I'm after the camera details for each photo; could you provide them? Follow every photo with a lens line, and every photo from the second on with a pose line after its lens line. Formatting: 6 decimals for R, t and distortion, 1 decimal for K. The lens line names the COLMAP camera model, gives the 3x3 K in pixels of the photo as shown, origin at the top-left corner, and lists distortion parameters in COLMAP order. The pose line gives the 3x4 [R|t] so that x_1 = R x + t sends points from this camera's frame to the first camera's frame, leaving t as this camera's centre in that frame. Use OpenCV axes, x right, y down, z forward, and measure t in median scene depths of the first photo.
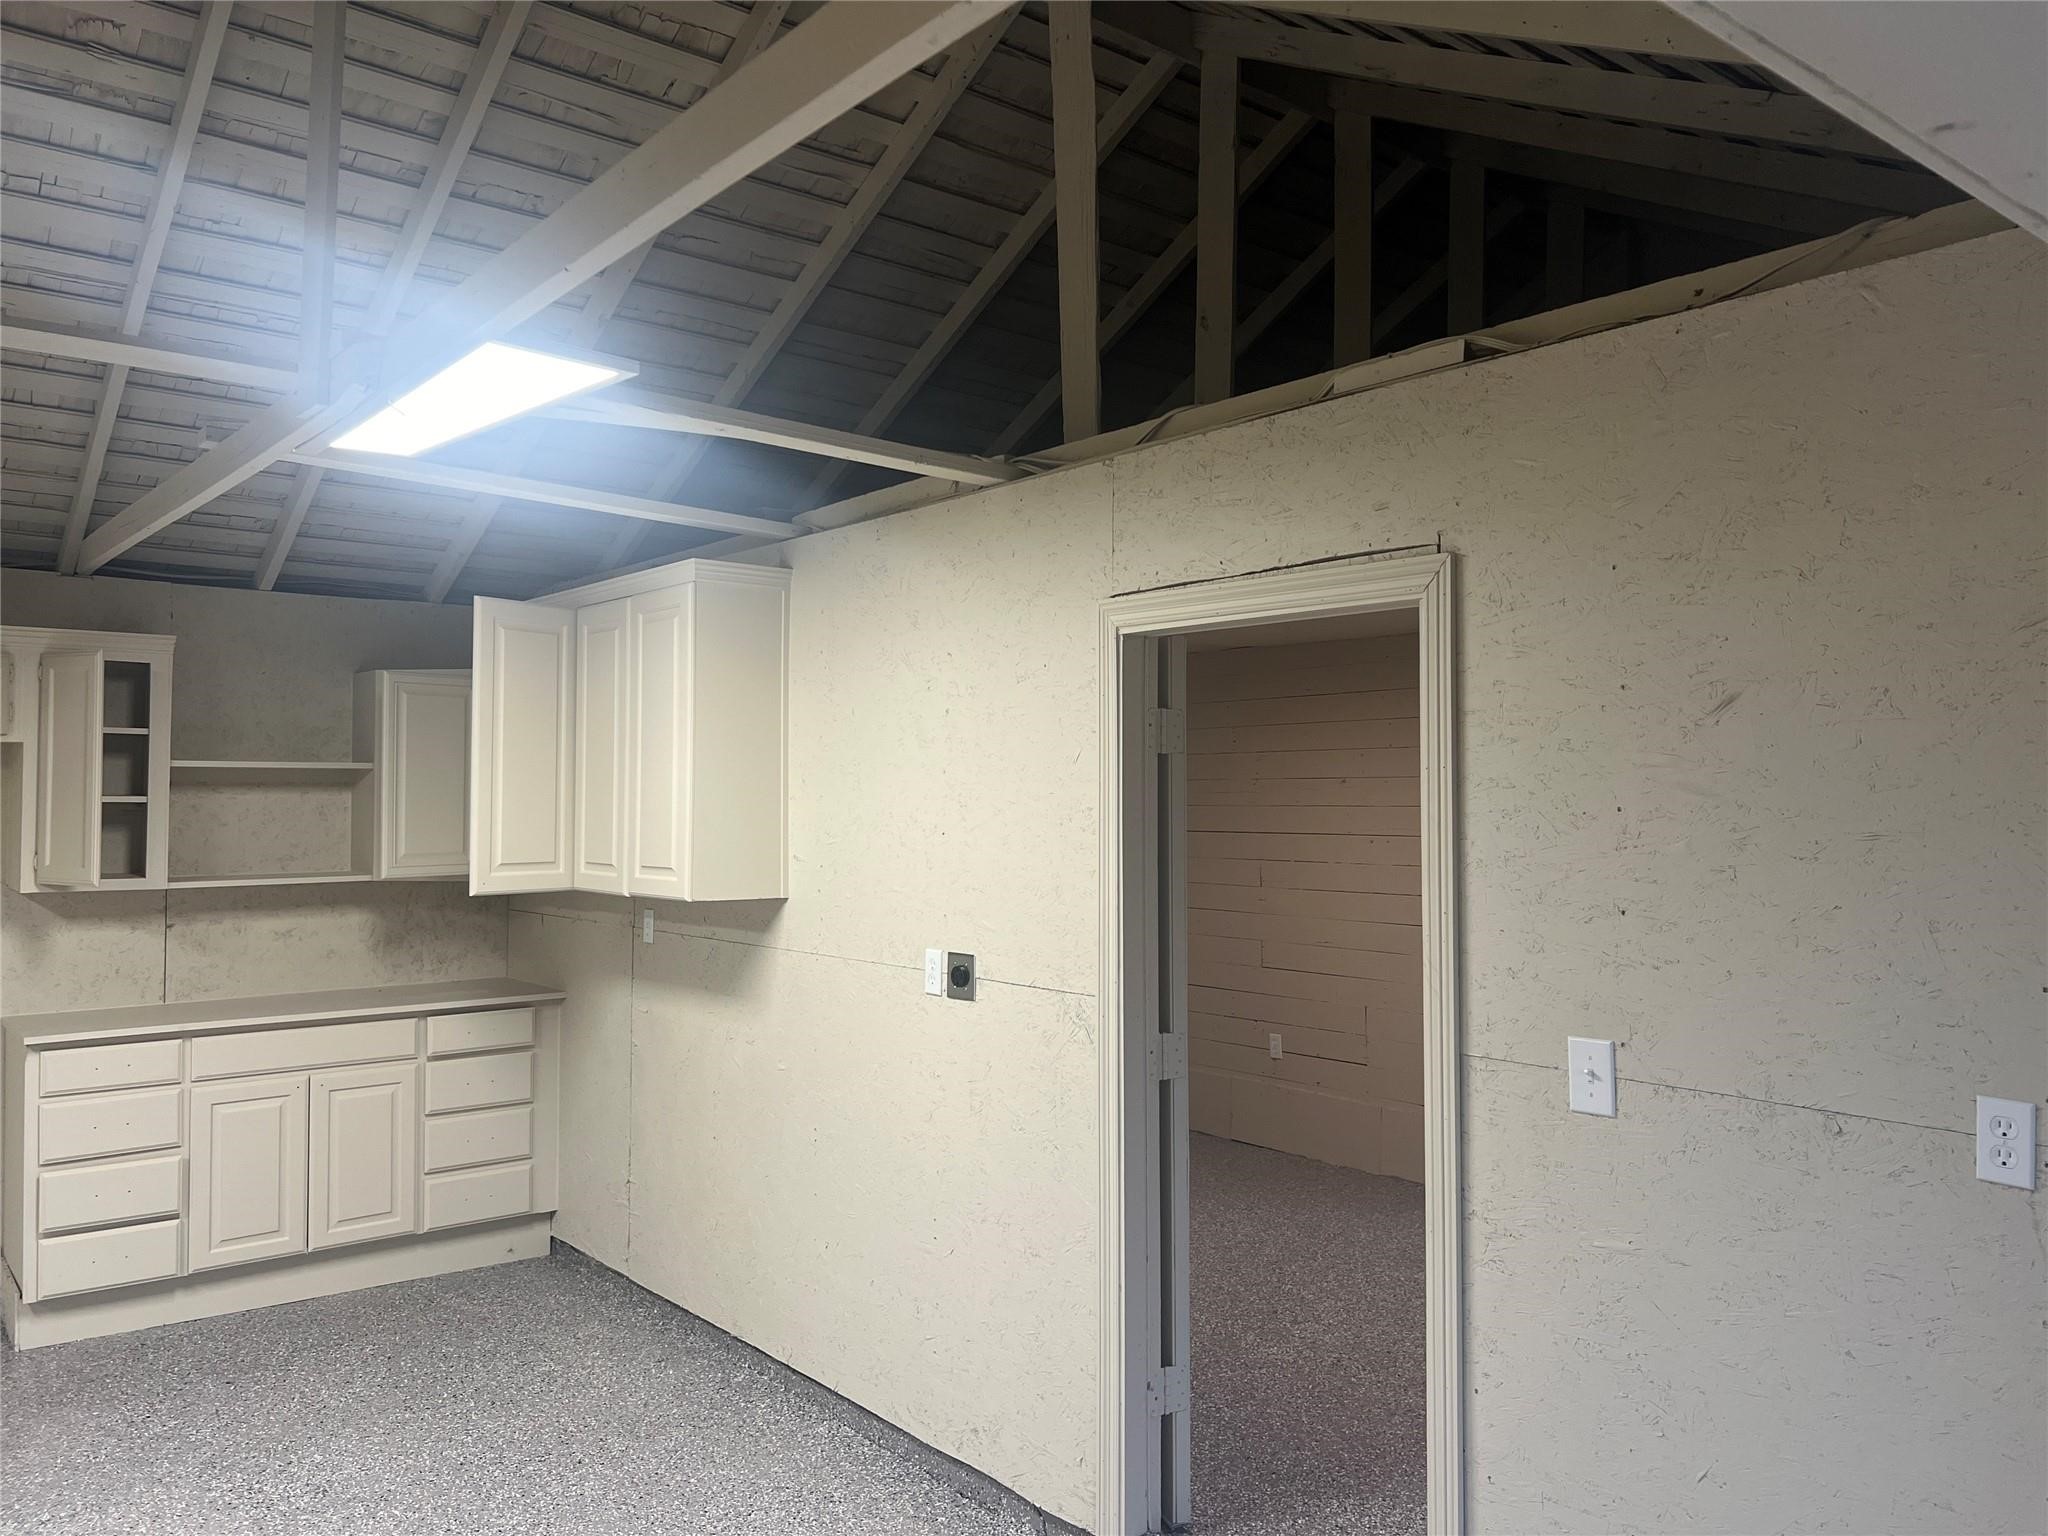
lens RADIAL K [[1535.8, 0, 1025.2], [0, 1535.8, 737.5], [0, 0, 1]] dist [-0.007193, -0.007942]
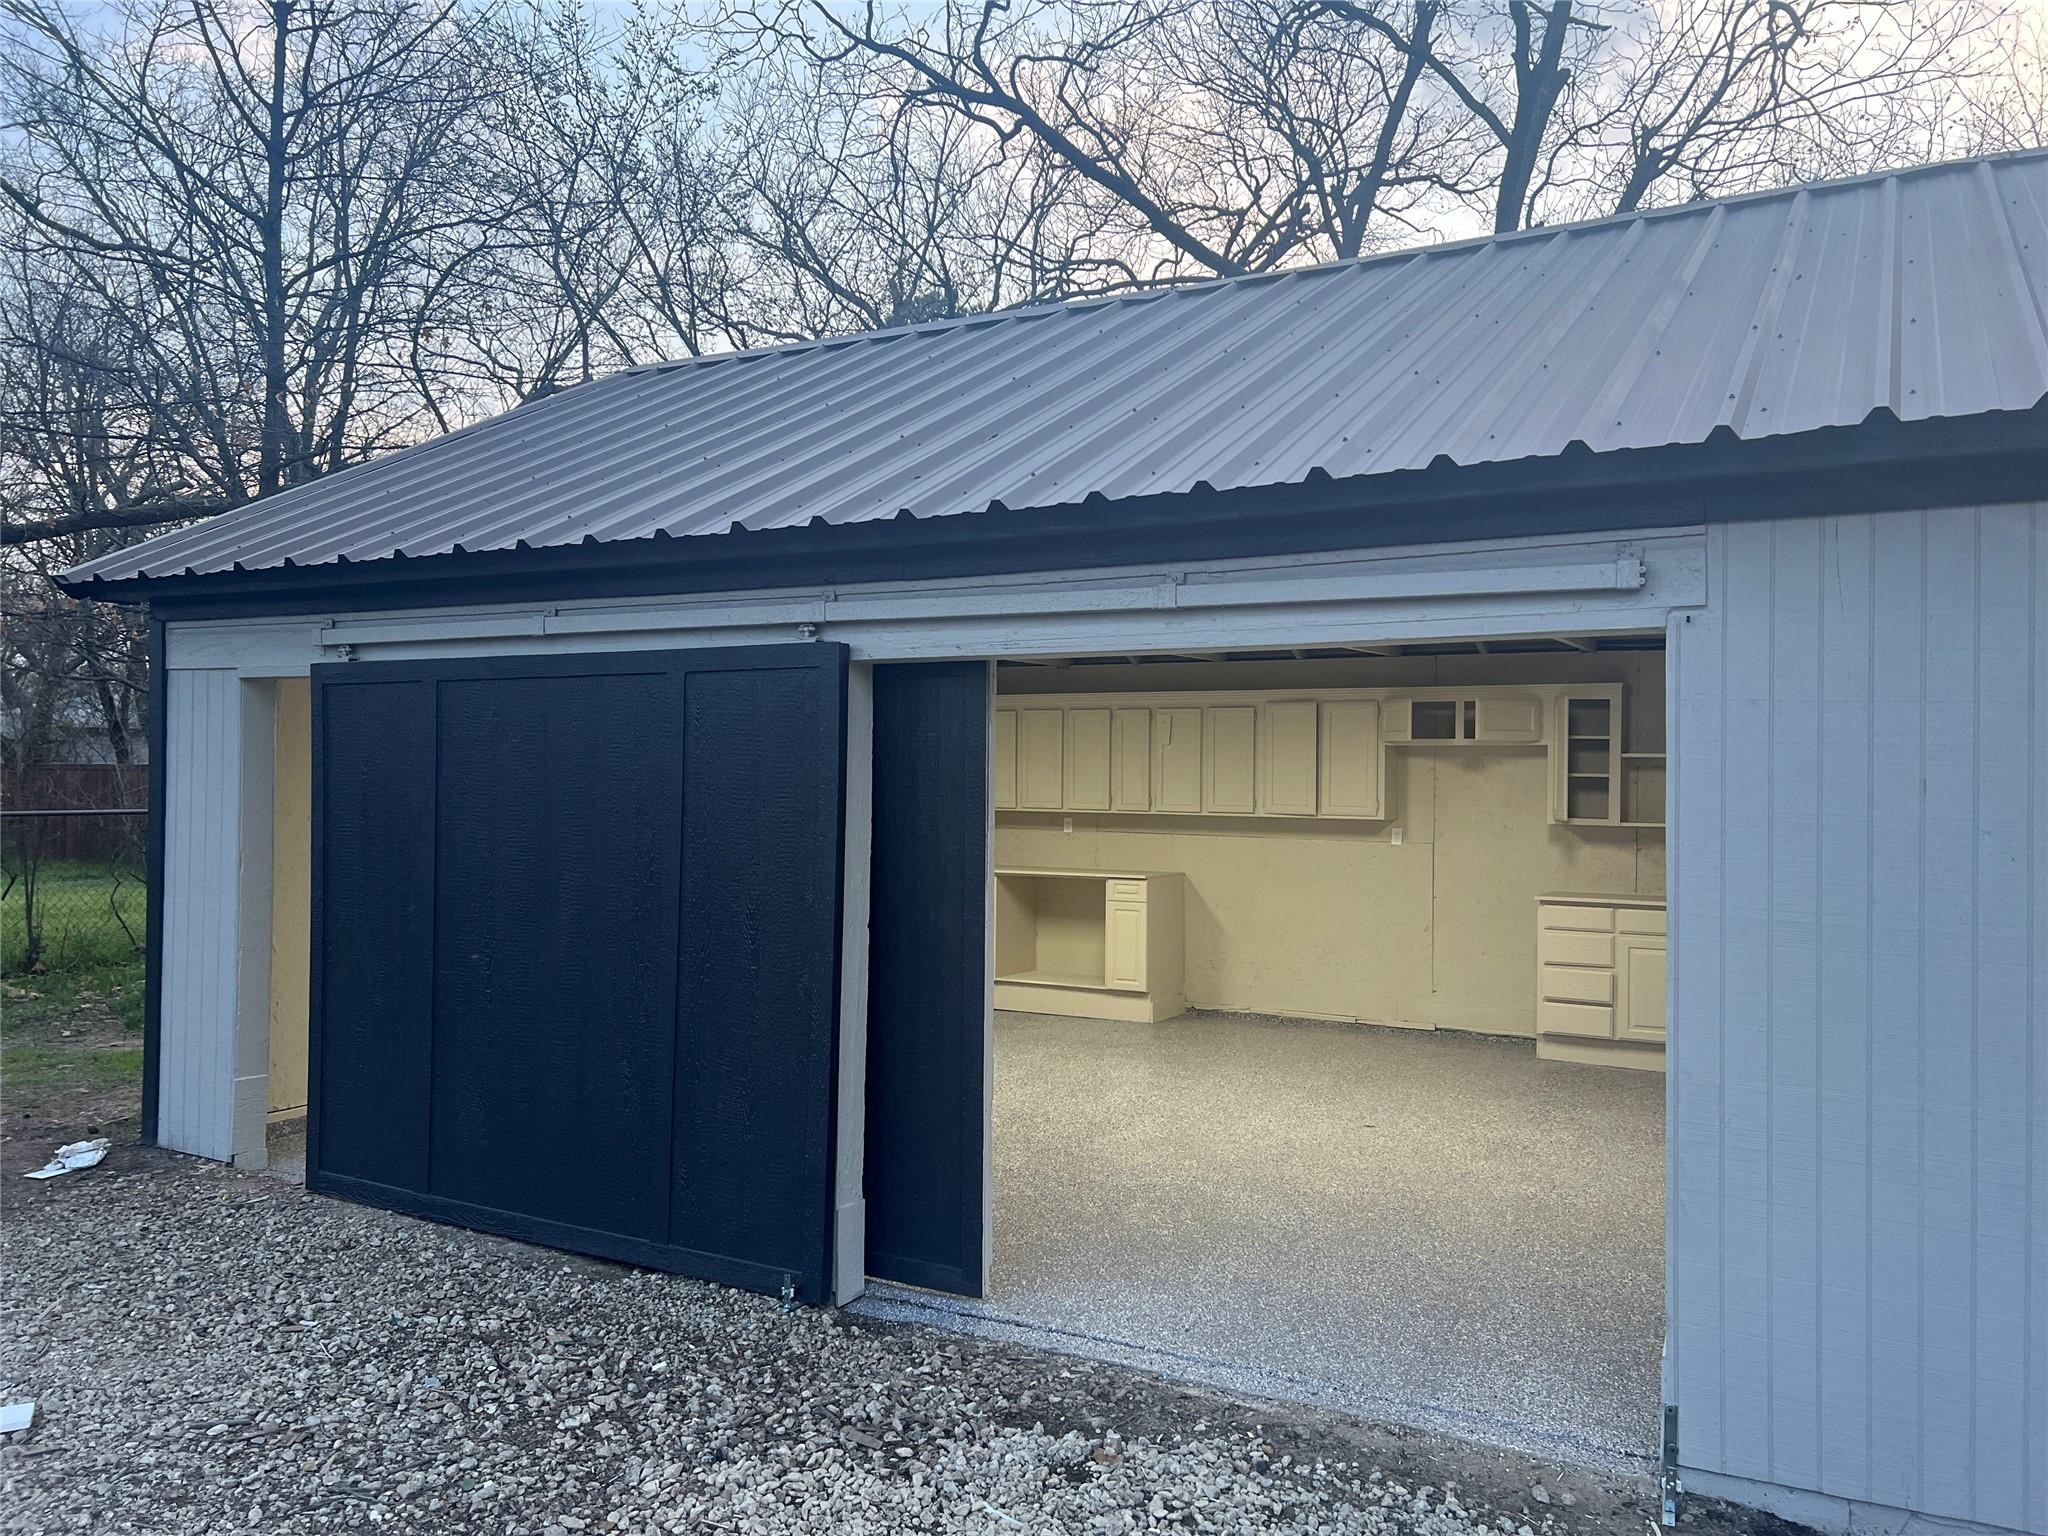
lens RADIAL K [[1567.3, 0, 961.5], [0, 1567.3, 766.1], [0, 0, 1]] dist [0.074336, -0.160664]
pose [[0.332655, 0.001821, -0.943047, 0.912491], [0.024003, 0.999658, 0.010397, -0.007658], [0.942743, -0.026094, 0.332498, -0.324270]]
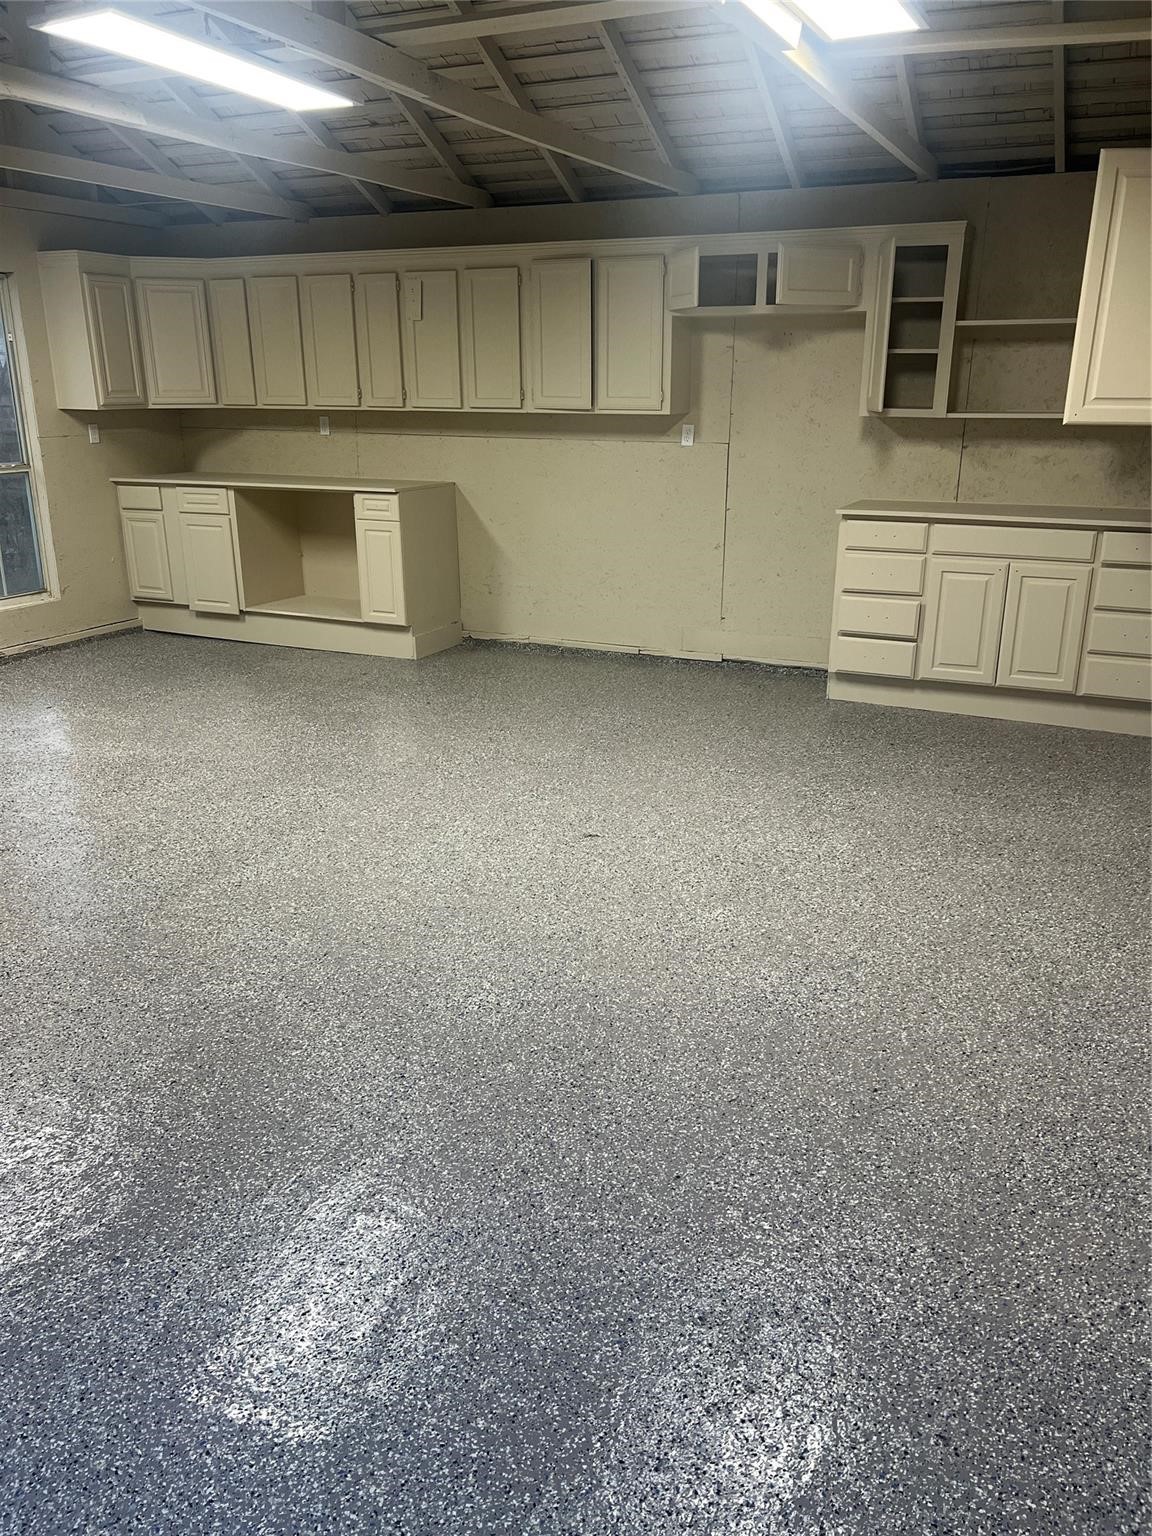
lens RADIAL K [[1175.4, 0, 576.0], [0, 1175.4, 768.0], [0, 0, 1]] dist [0.074336, -0.160664]
pose [[0.430075, 0.284701, -0.856727, 0.332477], [0.031930, 0.943583, 0.329593, 0.031903], [0.902228, -0.169105, 0.396721, 0.196797]]
